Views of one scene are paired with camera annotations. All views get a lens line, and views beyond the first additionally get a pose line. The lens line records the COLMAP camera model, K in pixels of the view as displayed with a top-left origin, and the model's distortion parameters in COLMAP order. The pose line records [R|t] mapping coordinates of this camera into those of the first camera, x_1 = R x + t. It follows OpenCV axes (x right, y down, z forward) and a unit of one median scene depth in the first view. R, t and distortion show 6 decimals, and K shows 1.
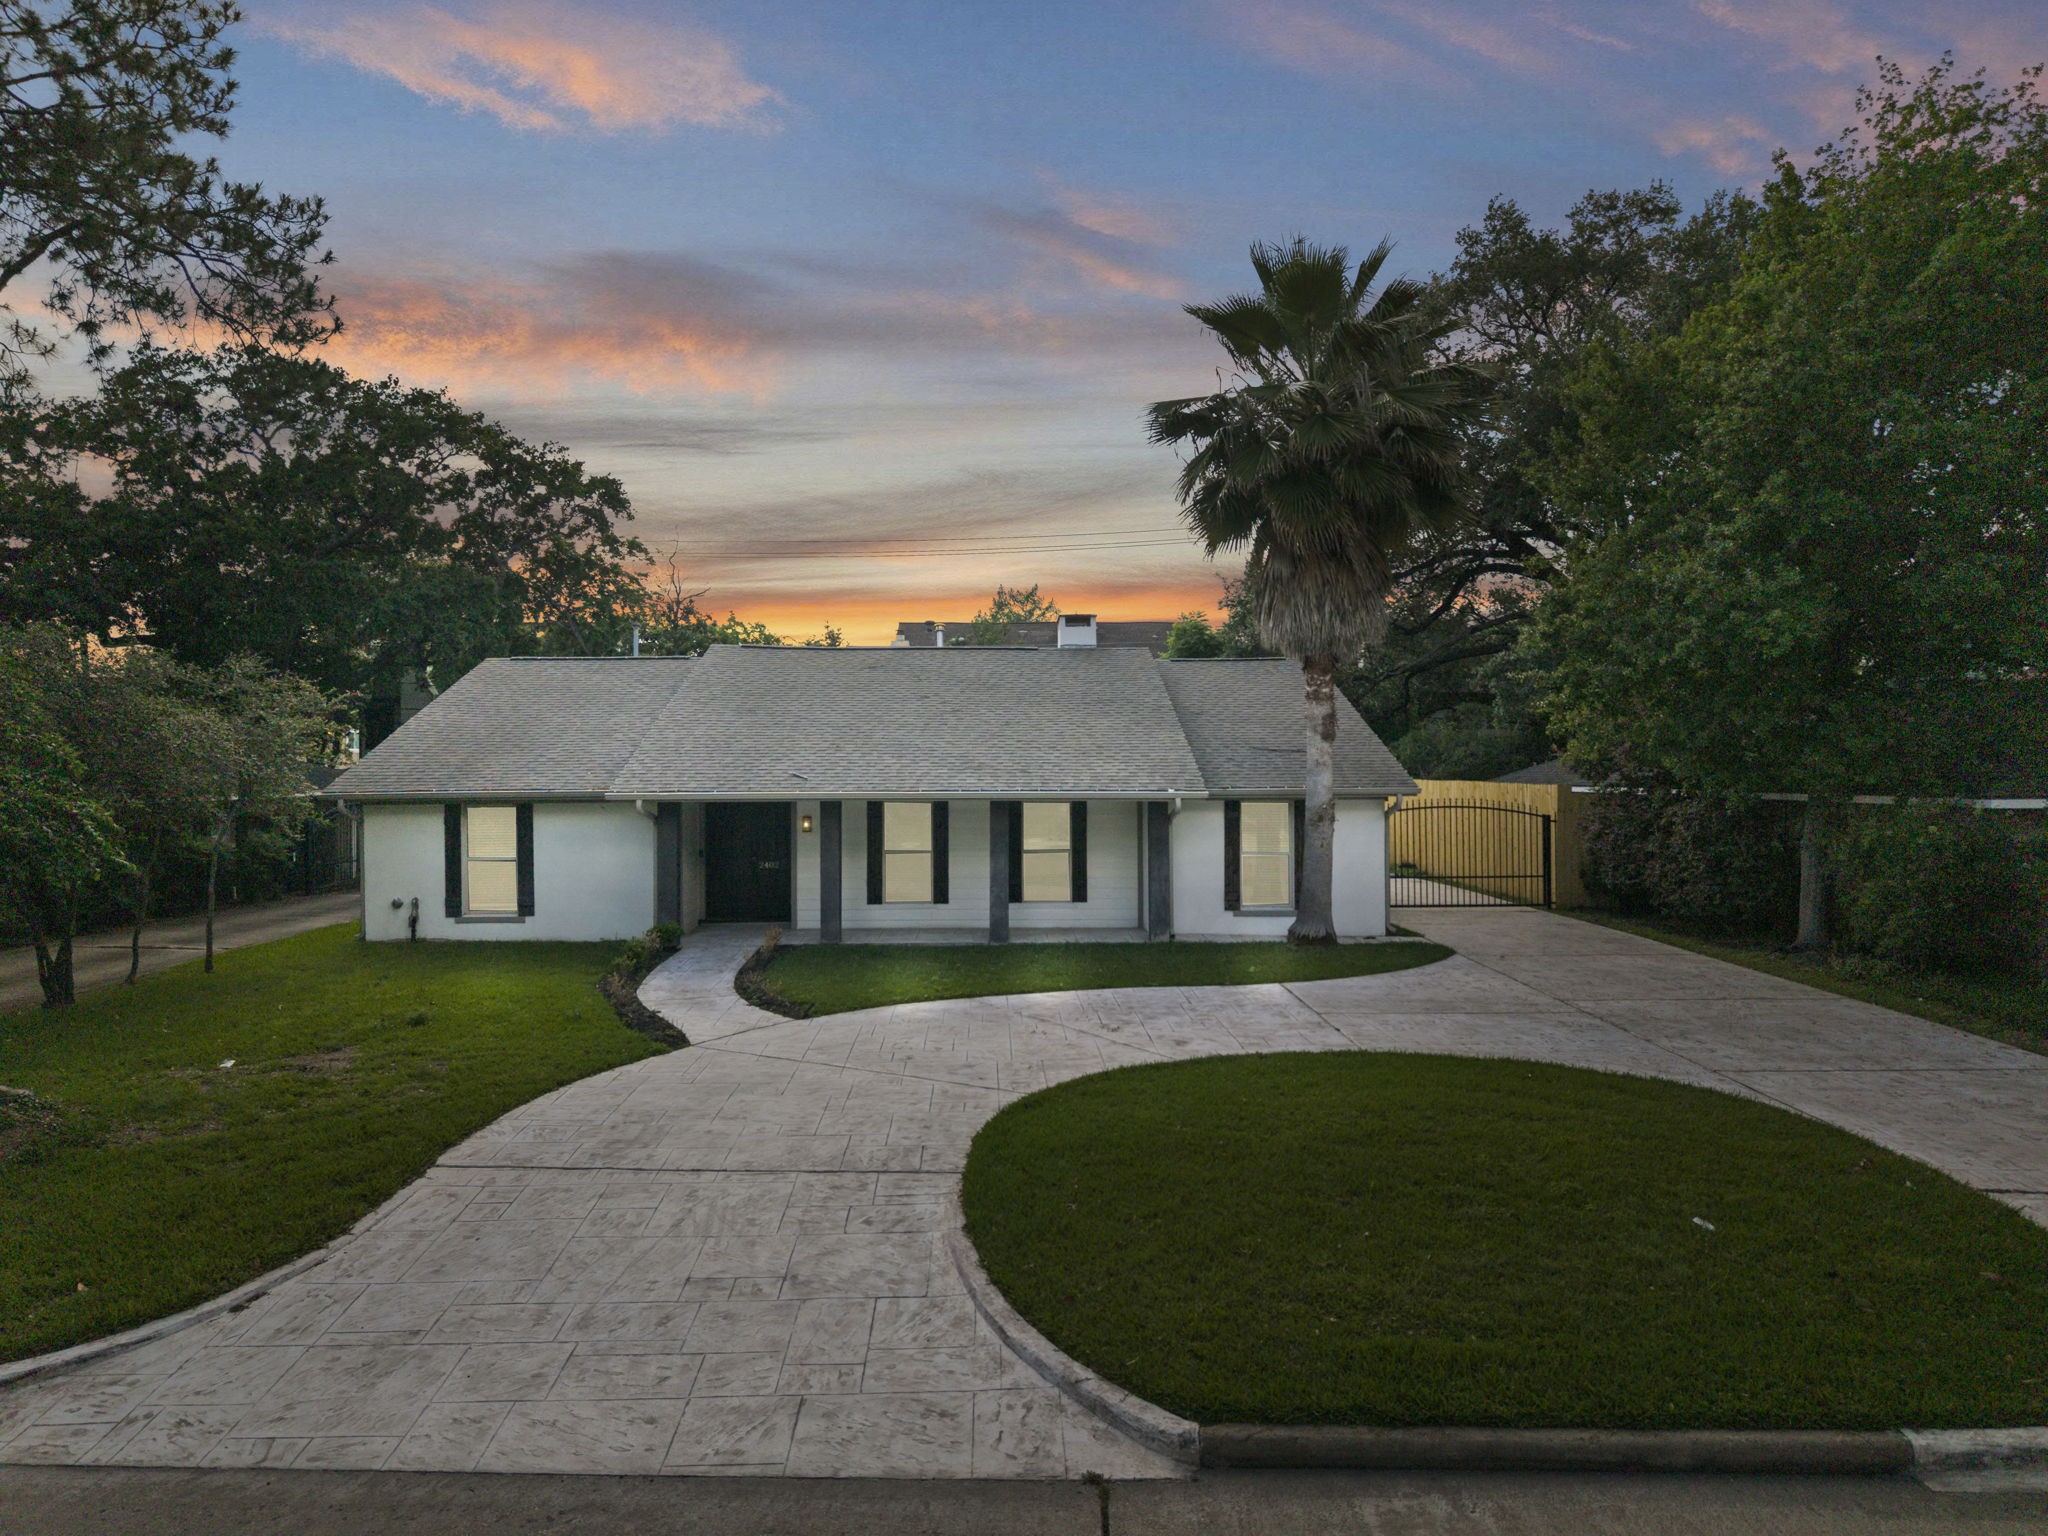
lens RADIAL K [[1305.0, 0, 1024.0], [0, 1305.0, 768.0], [0, 0, 1]] dist [0.005768, -0.004194]
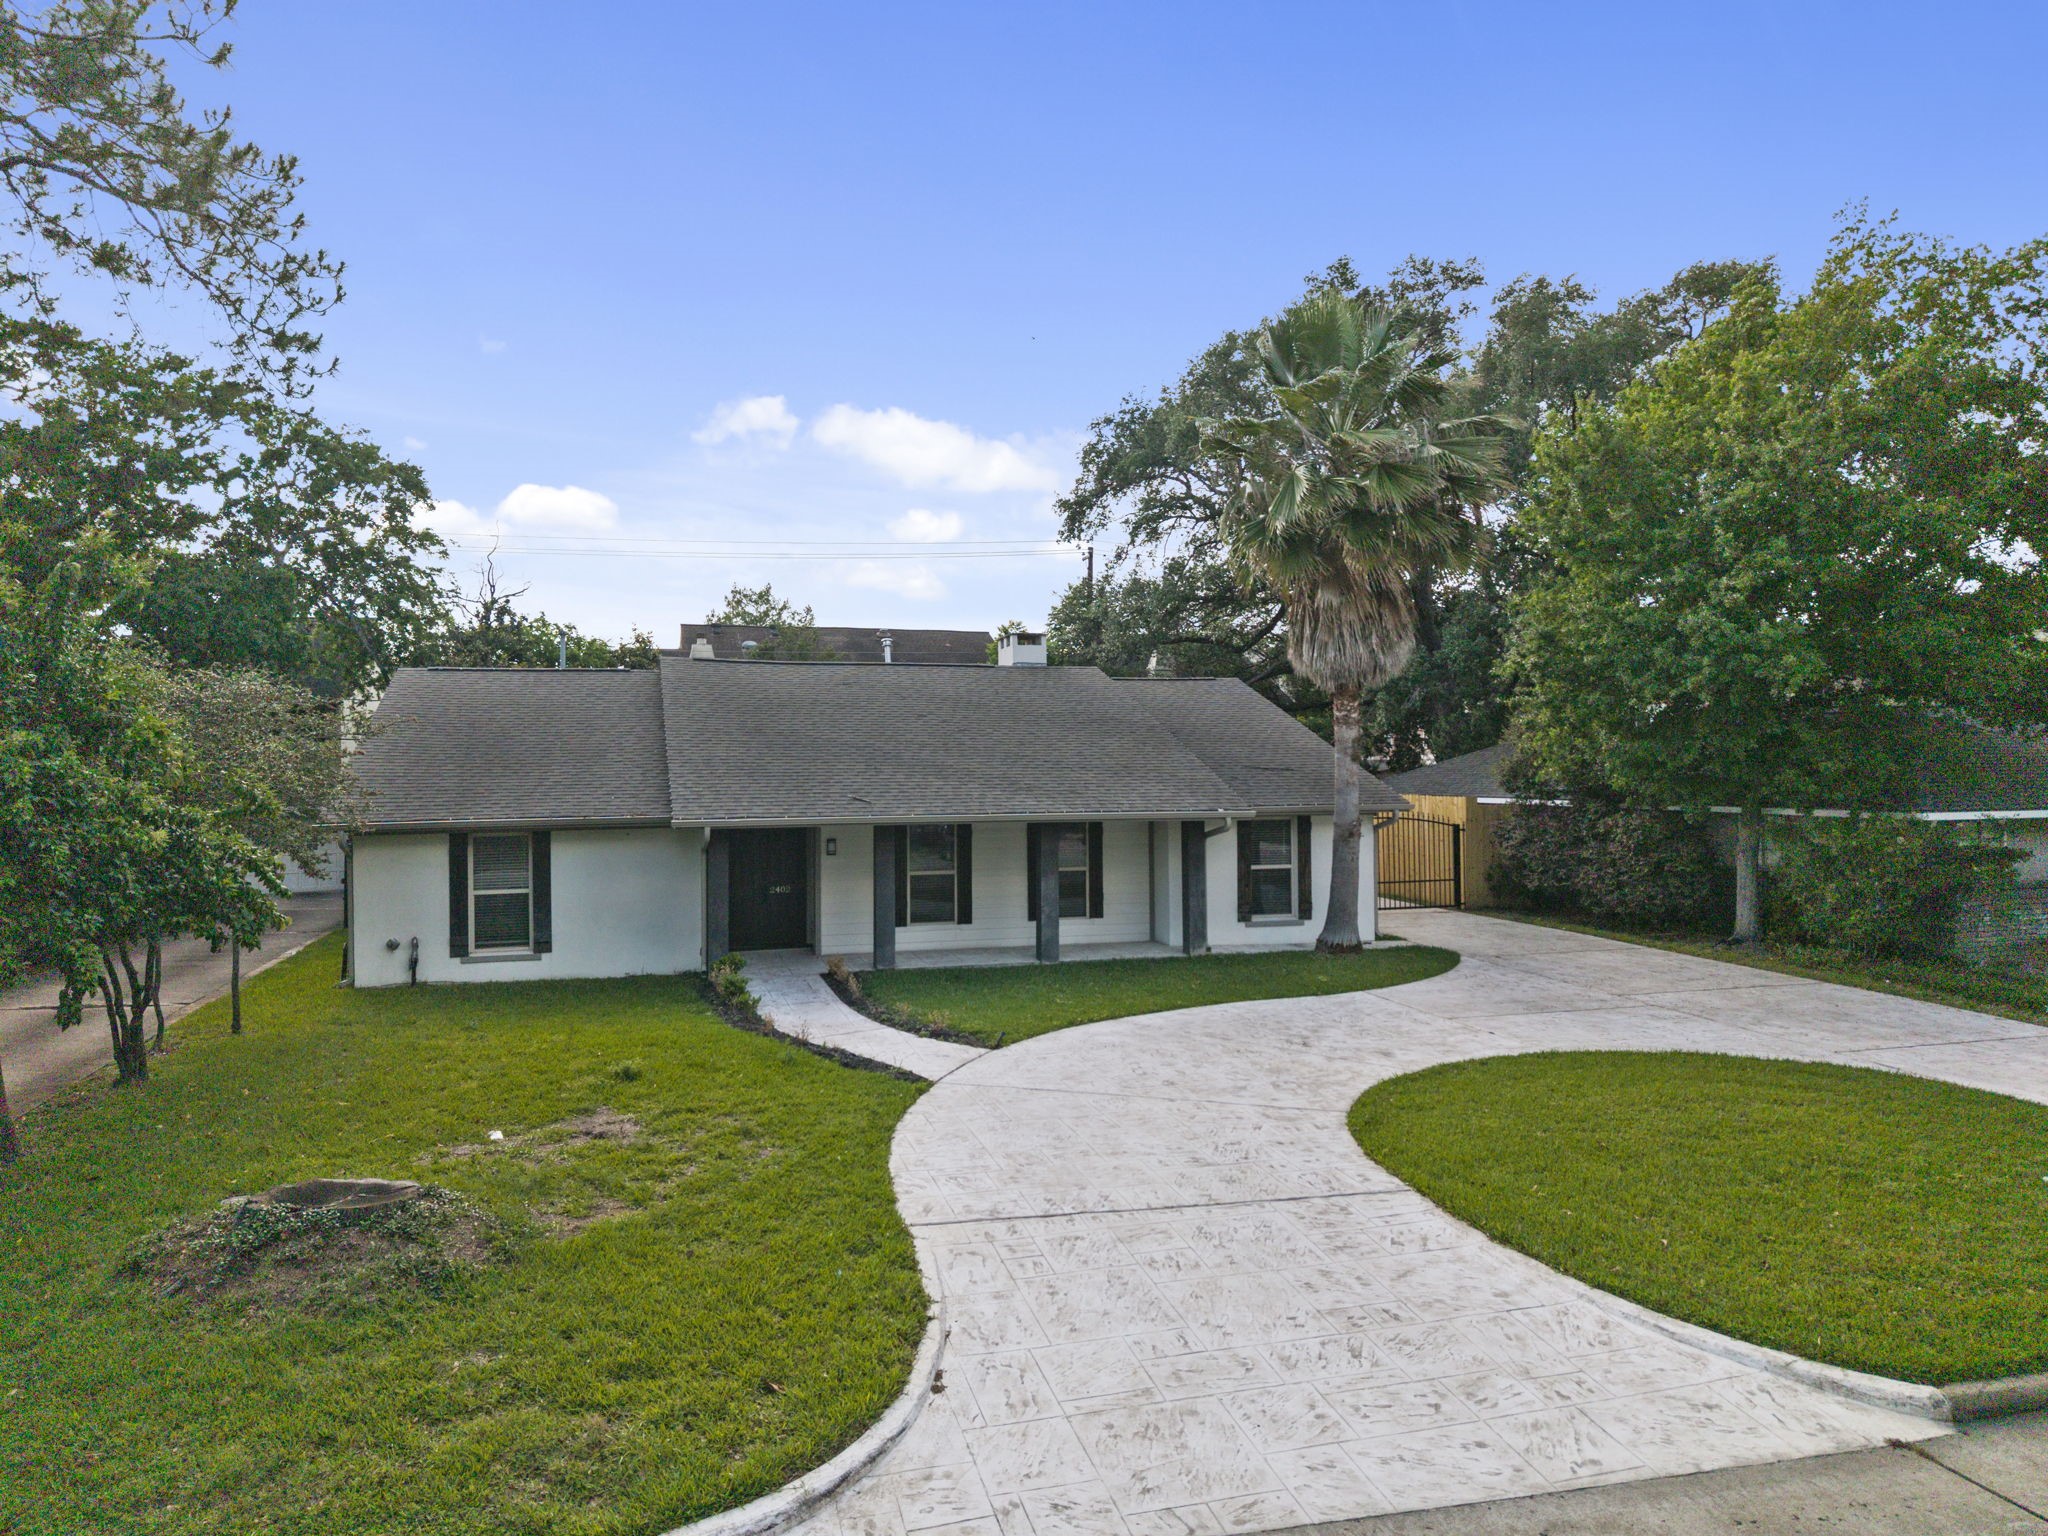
lens RADIAL K [[1315.4, 0, 1017.3], [0, 1315.4, 741.4], [0, 0, 1]] dist [0.009012, -0.004632]
pose [[0.971136, 0.000331, 0.238526, -0.352844], [0.004637, 0.999784, -0.020266, -0.020171], [-0.238481, 0.020788, 0.970925, 0.014367]]
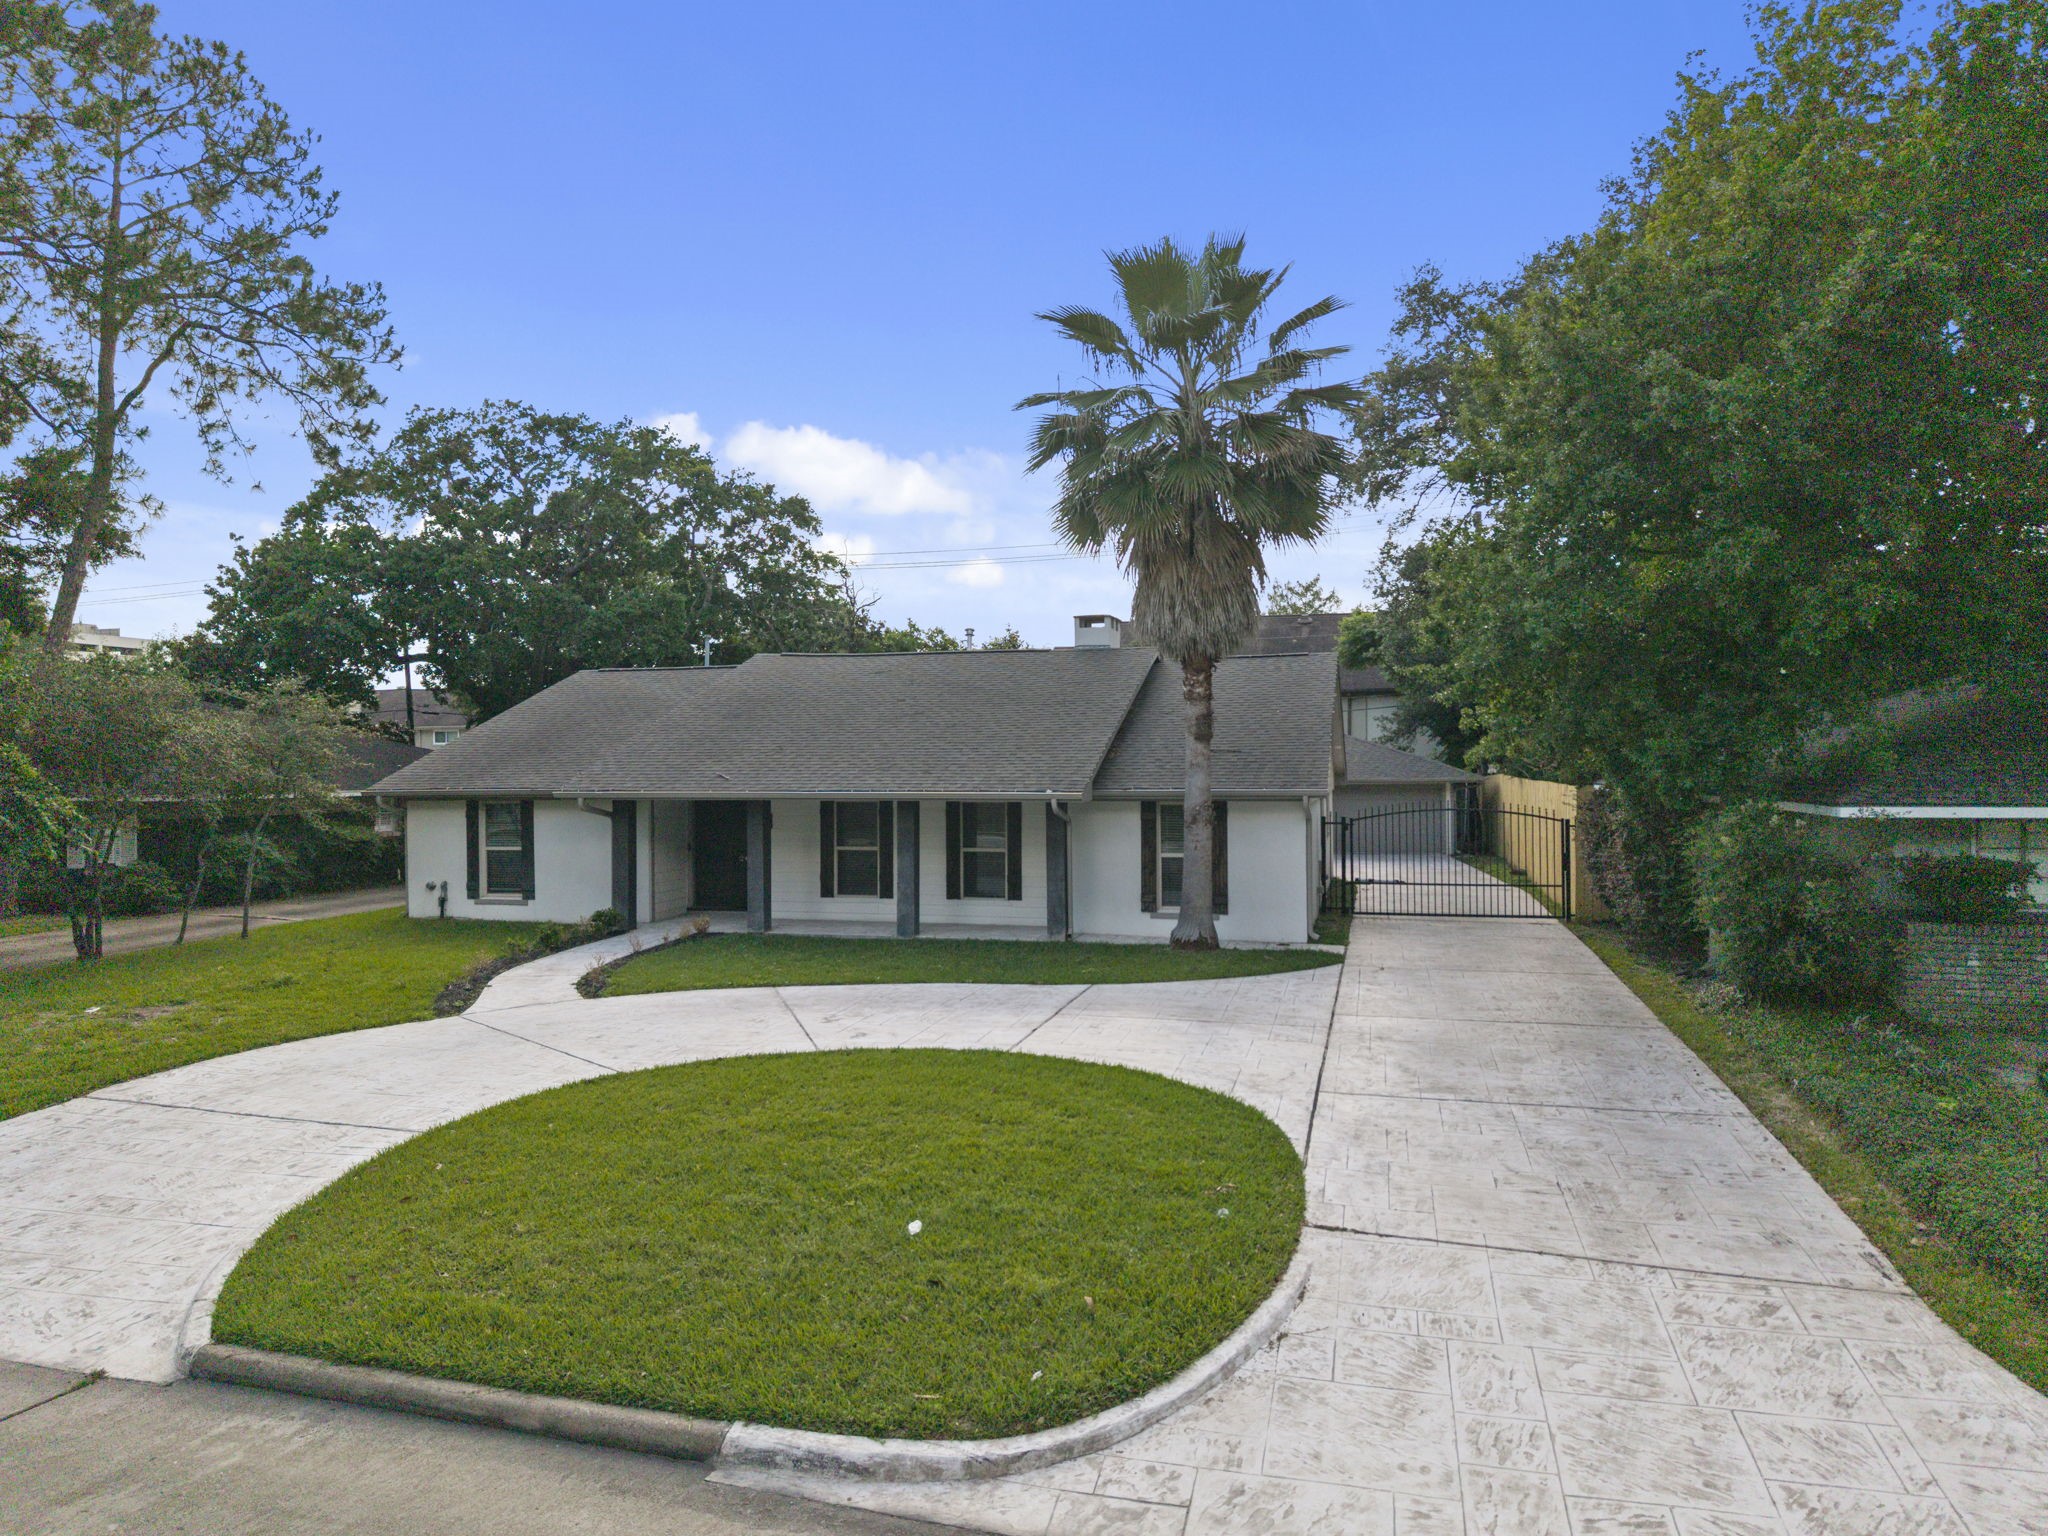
lens RADIAL K [[1303.1, 0, 1024.0], [0, 1303.1, 768.0], [0, 0, 1]] dist [0.019188, -0.006953]
pose [[0.963681, -0.000553, -0.267054, 0.431987], [0.001614, 0.999992, 0.003754, -0.006103], [0.267049, -0.004049, 0.963674, 0.022624]]
